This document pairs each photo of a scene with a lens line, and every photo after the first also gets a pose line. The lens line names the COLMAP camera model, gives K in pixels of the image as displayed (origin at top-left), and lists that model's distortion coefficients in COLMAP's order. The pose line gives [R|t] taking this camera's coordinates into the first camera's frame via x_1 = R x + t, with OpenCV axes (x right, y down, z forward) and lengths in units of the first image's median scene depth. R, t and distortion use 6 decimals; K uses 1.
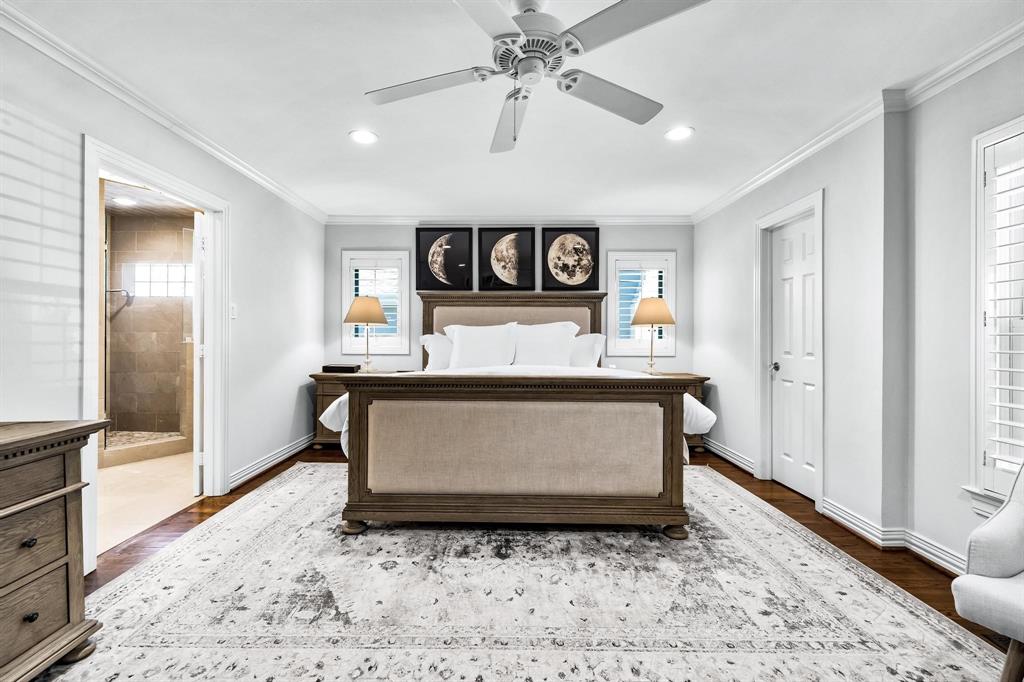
lens RADIAL K [[440.5, 0, 494.7], [0, 440.5, 336.6], [0, 0, 1]] dist [0.001061, 0.000374]
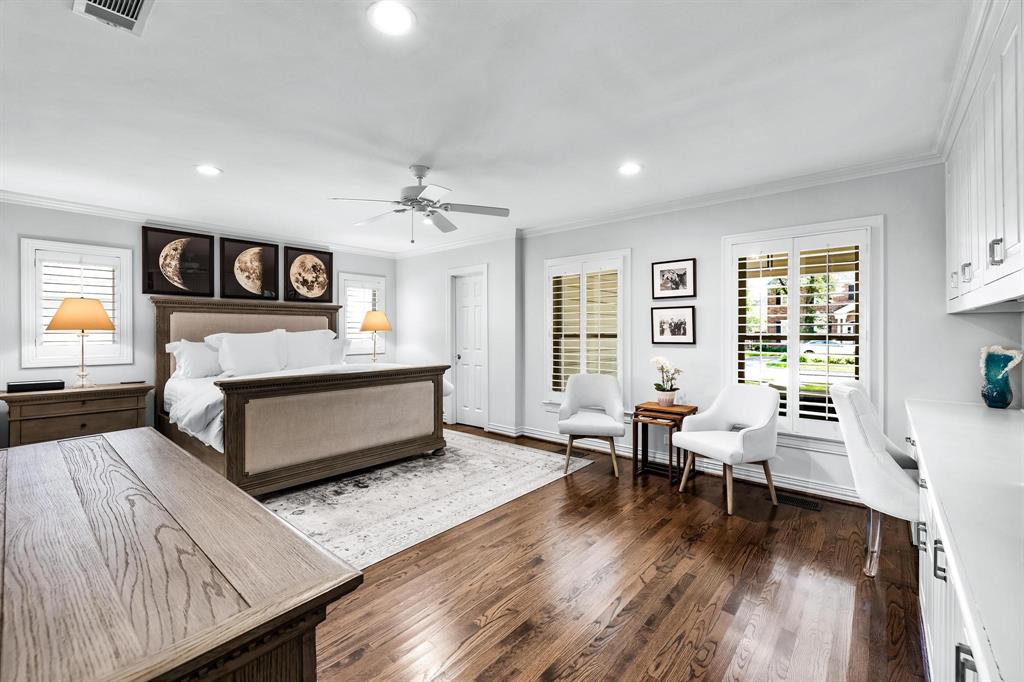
lens RADIAL K [[442.1, 0, 513.1], [0, 442.1, 337.4], [0, 0, 1]] dist [0.000282, 0.000160]
pose [[0.634213, -0.014636, 0.773020, -0.407276], [0.005119, 0.999878, 0.014731, -0.023687], [-0.773141, -0.005385, 0.634211, -0.187846]]
